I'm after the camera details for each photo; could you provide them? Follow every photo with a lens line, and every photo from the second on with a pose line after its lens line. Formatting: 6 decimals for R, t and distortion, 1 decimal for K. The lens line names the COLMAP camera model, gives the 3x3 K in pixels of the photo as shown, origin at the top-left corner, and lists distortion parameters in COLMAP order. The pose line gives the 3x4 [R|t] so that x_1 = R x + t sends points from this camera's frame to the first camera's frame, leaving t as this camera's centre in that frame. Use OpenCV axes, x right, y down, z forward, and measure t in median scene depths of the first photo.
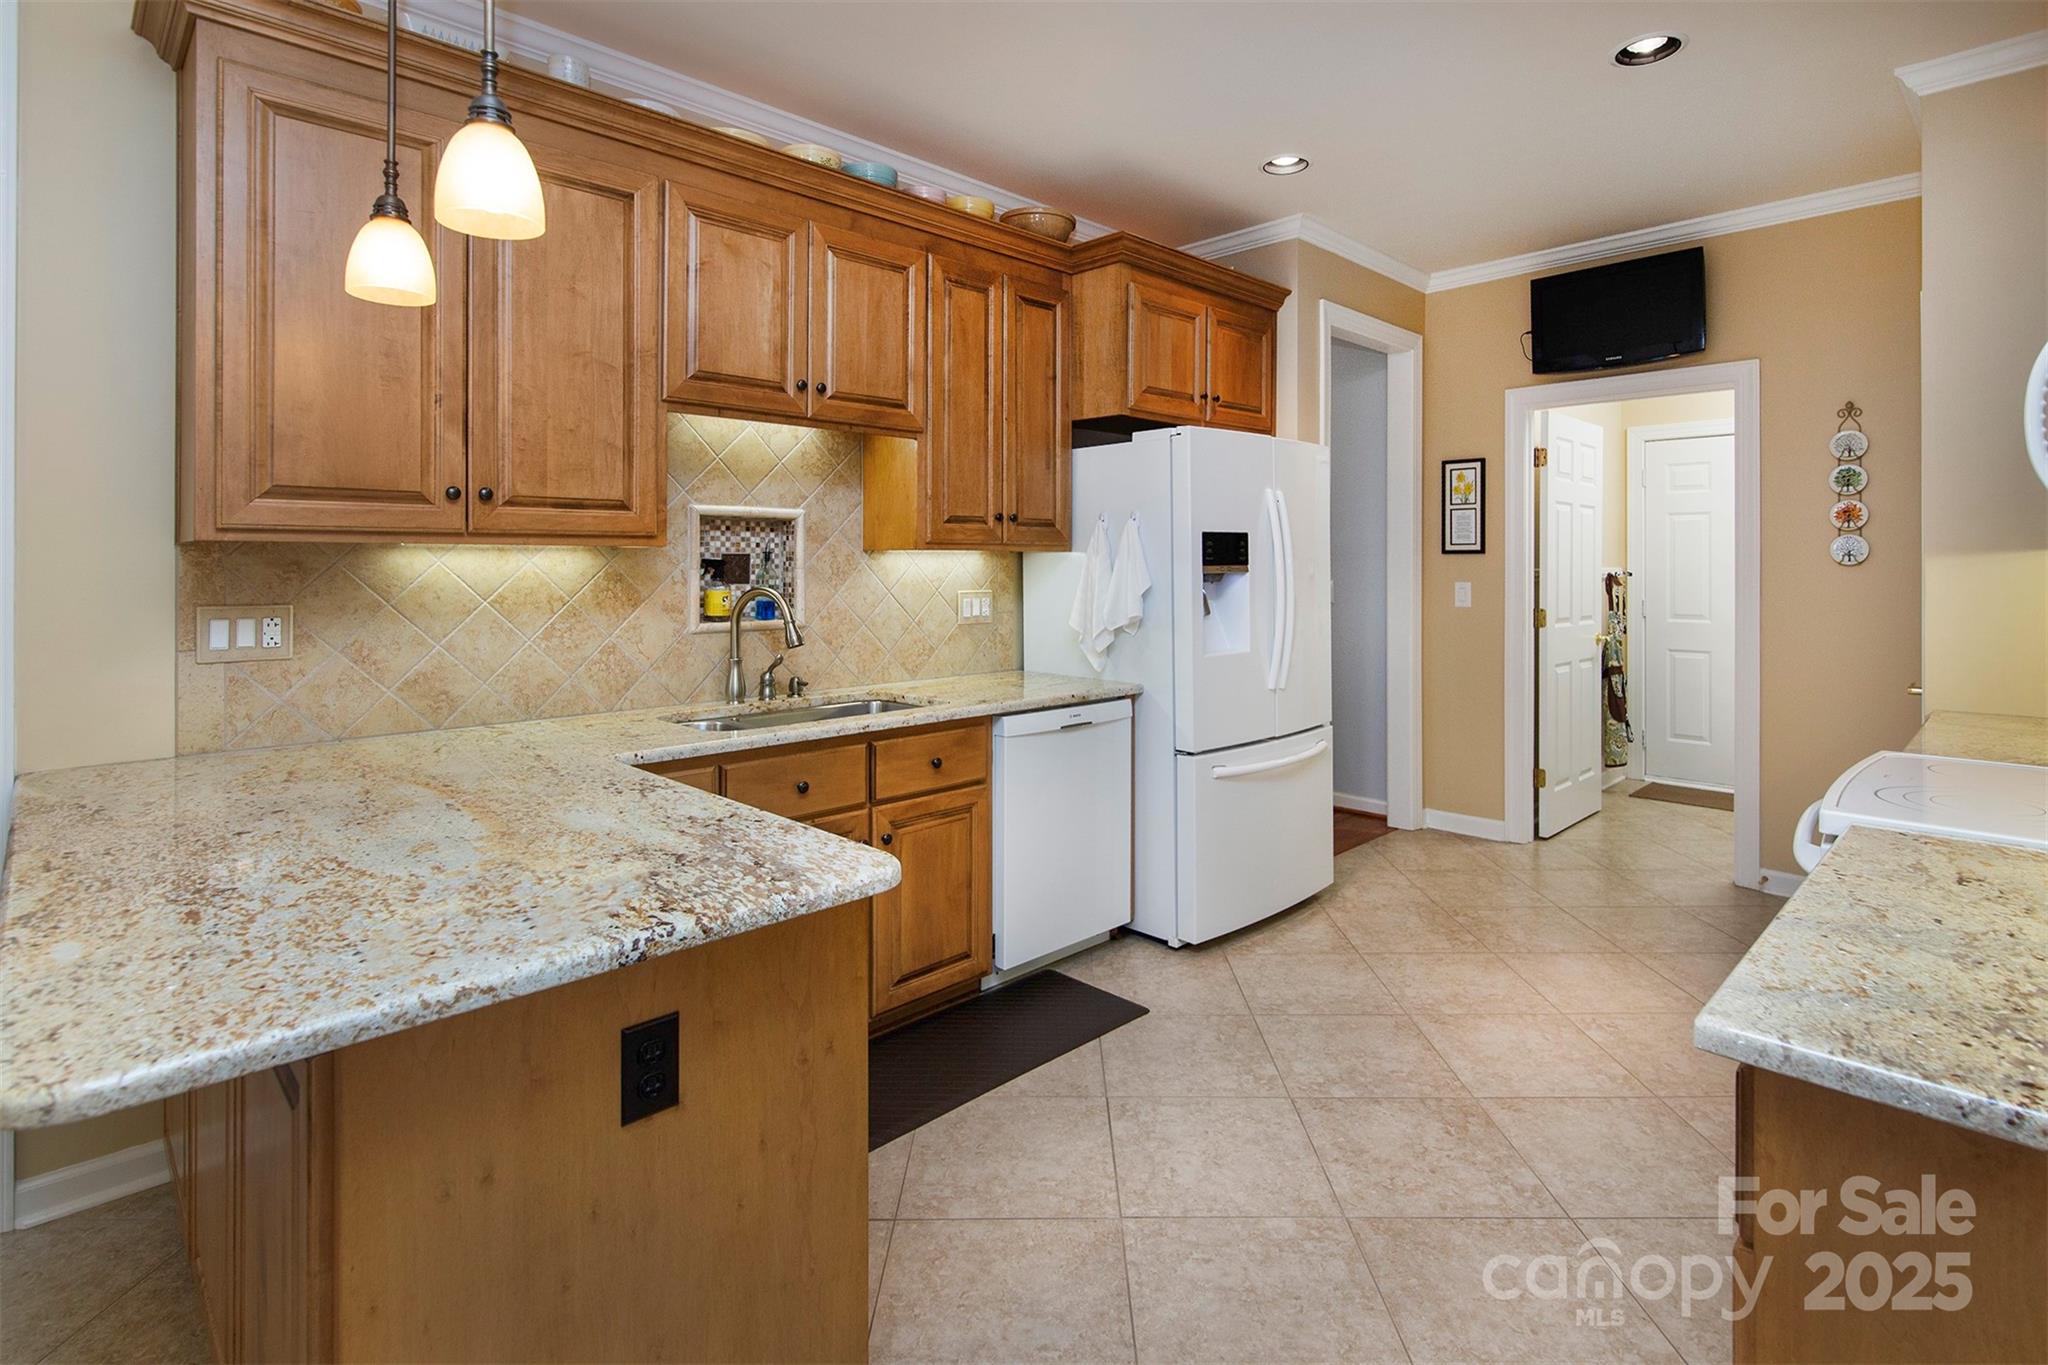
lens RADIAL K [[967.8, 0, 1025.2], [0, 967.8, 574.4], [0, 0, 1]] dist [0.000822, 0.000139]
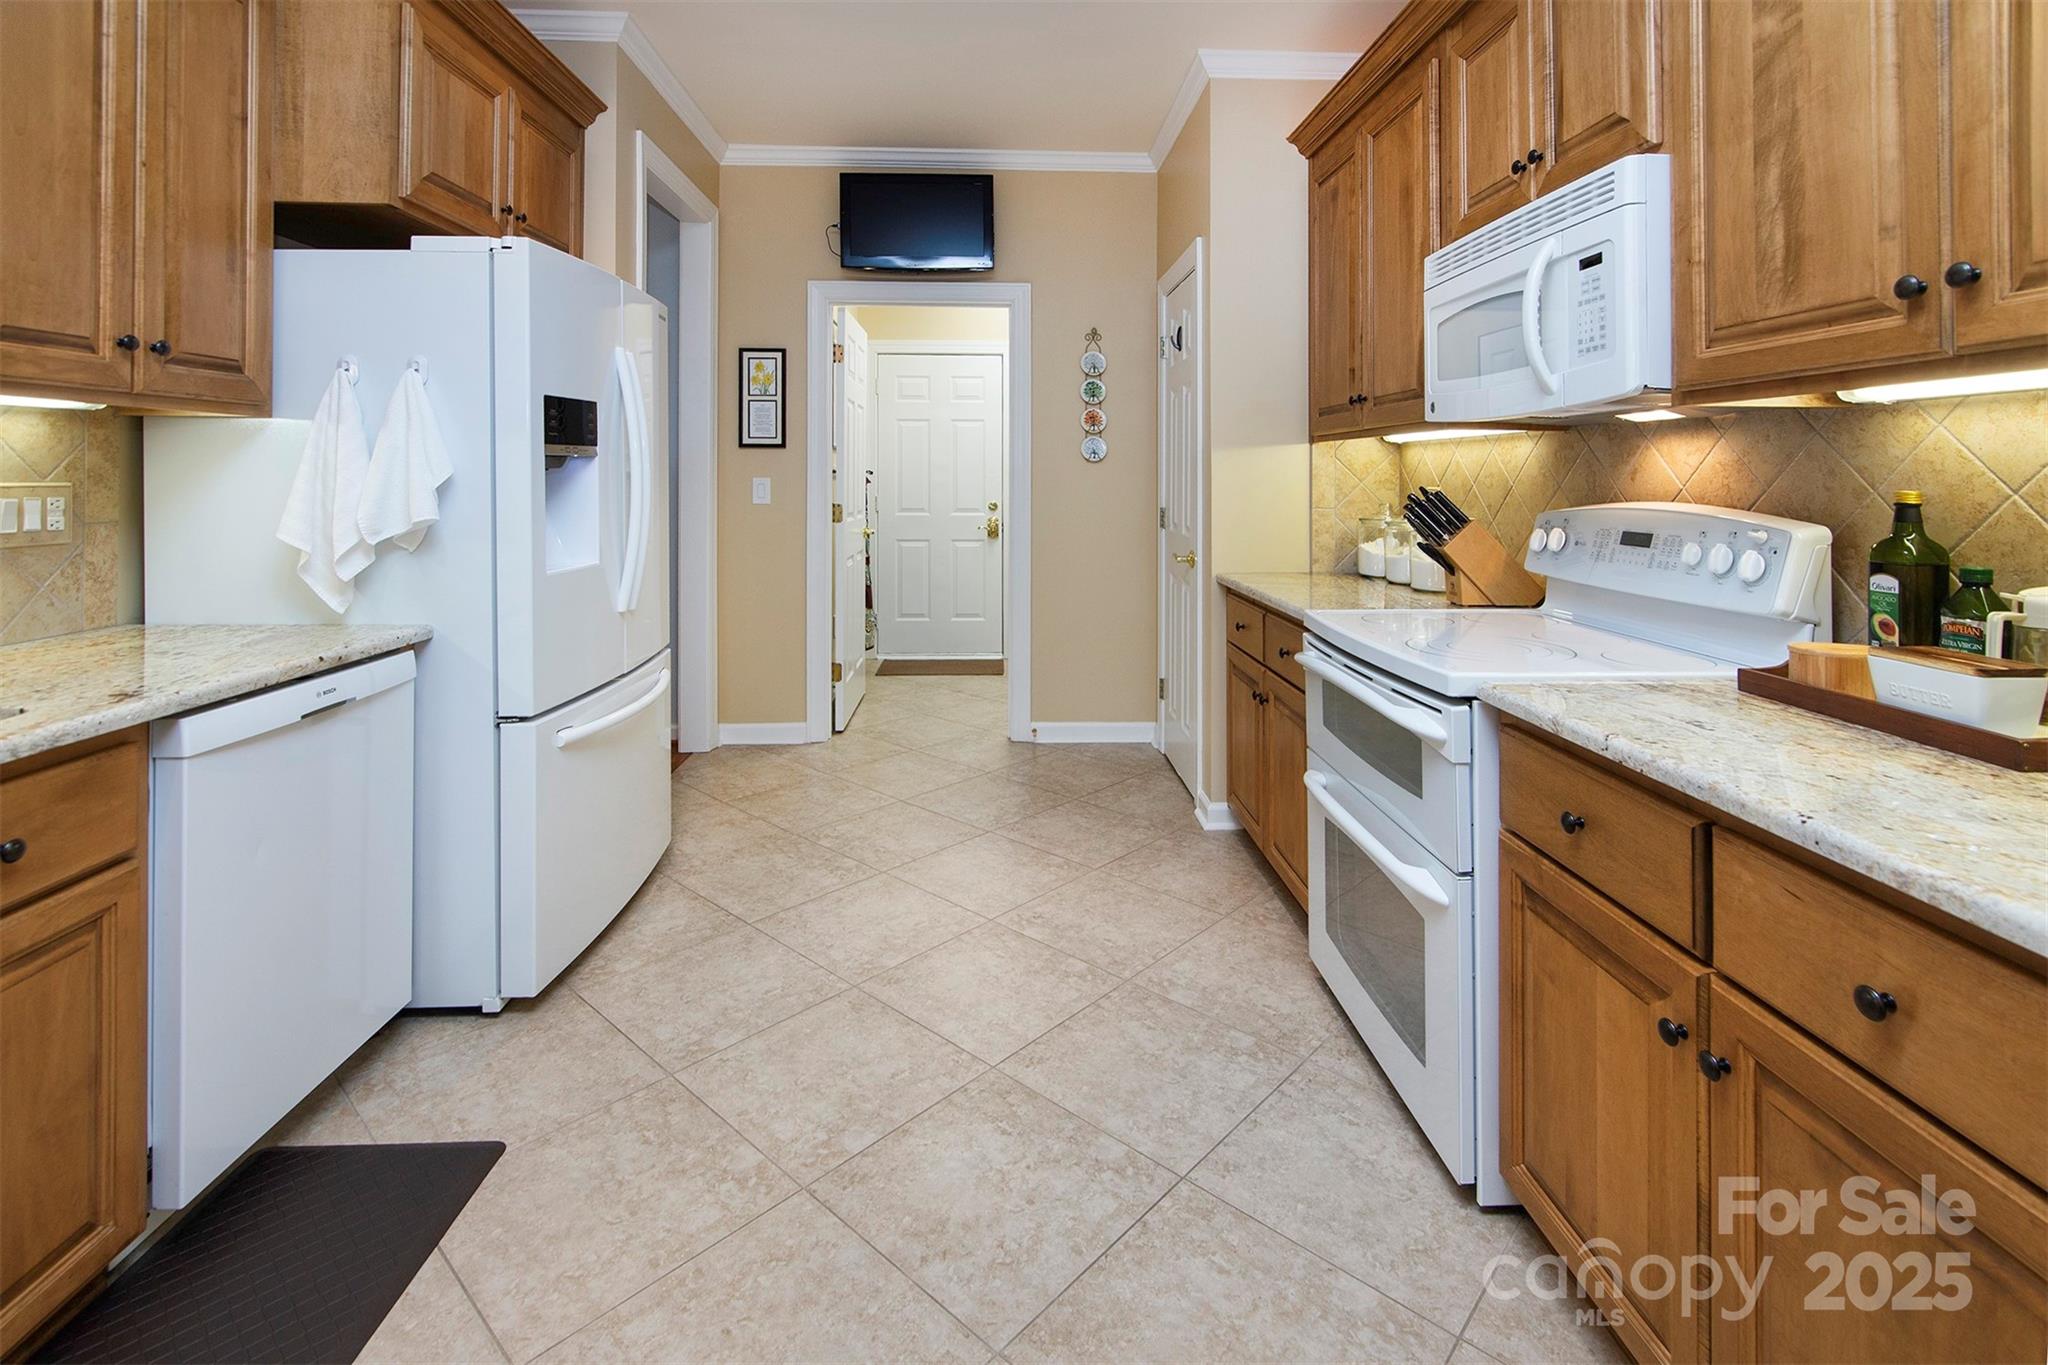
lens RADIAL K [[926.8, 0, 1028.2], [0, 926.8, 479.9], [0, 0, 1]] dist [-0.000837, -0.000939]
pose [[0.652699, 0.003605, 0.757609, -0.086374], [-0.001569, 0.999993, -0.003407, 0.017183], [-0.757616, 0.001035, 0.652700, 0.283776]]
